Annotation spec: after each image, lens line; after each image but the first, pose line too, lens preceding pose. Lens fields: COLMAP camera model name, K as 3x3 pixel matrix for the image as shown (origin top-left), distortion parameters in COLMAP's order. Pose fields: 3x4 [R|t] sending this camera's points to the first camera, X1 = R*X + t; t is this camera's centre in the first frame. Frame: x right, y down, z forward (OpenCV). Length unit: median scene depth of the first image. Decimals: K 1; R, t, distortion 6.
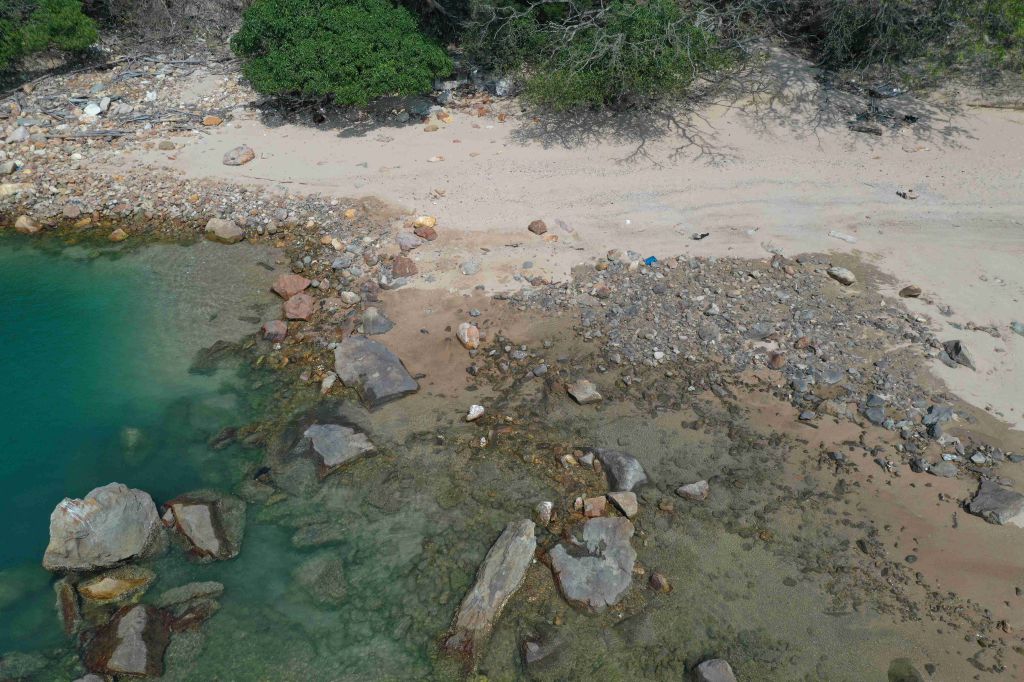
lens RADIAL K [[799.8, 0, 512.0], [0, 799.8, 341.0], [0, 0, 1]] dist [-0.012500, 0.001191]
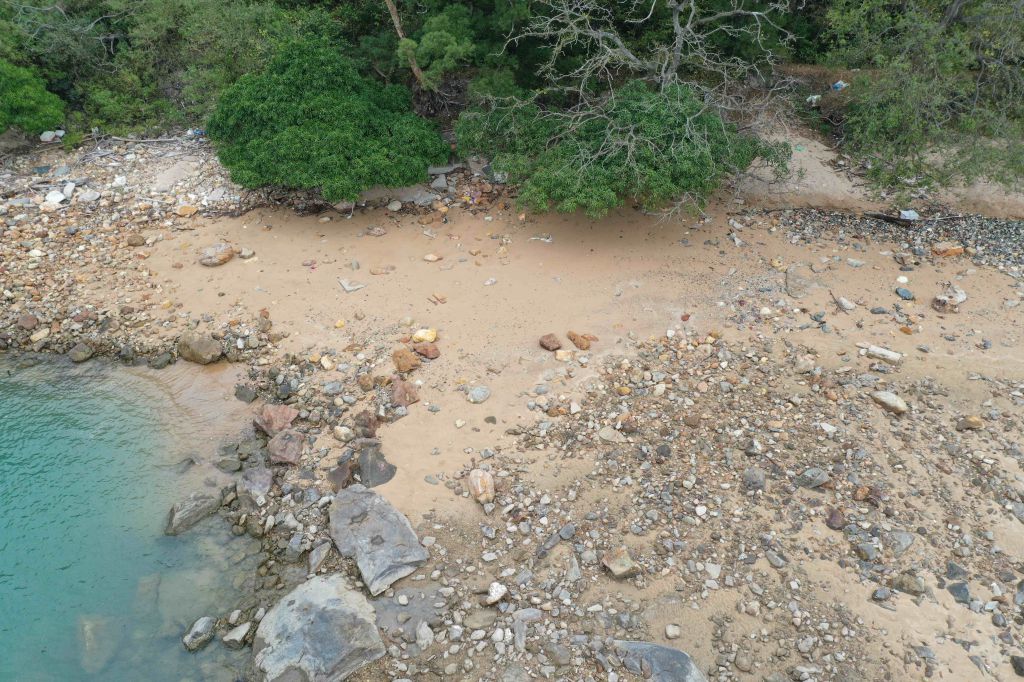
lens RADIAL K [[799.8, 0, 512.0], [0, 799.8, 341.0], [0, 0, 1]] dist [-0.012500, 0.001191]
pose [[0.999467, -0.007770, 0.031704, -0.043032], [0.009206, 0.998925, -0.045426, -0.112008], [-0.031317, 0.045693, 0.998465, 0.105105]]
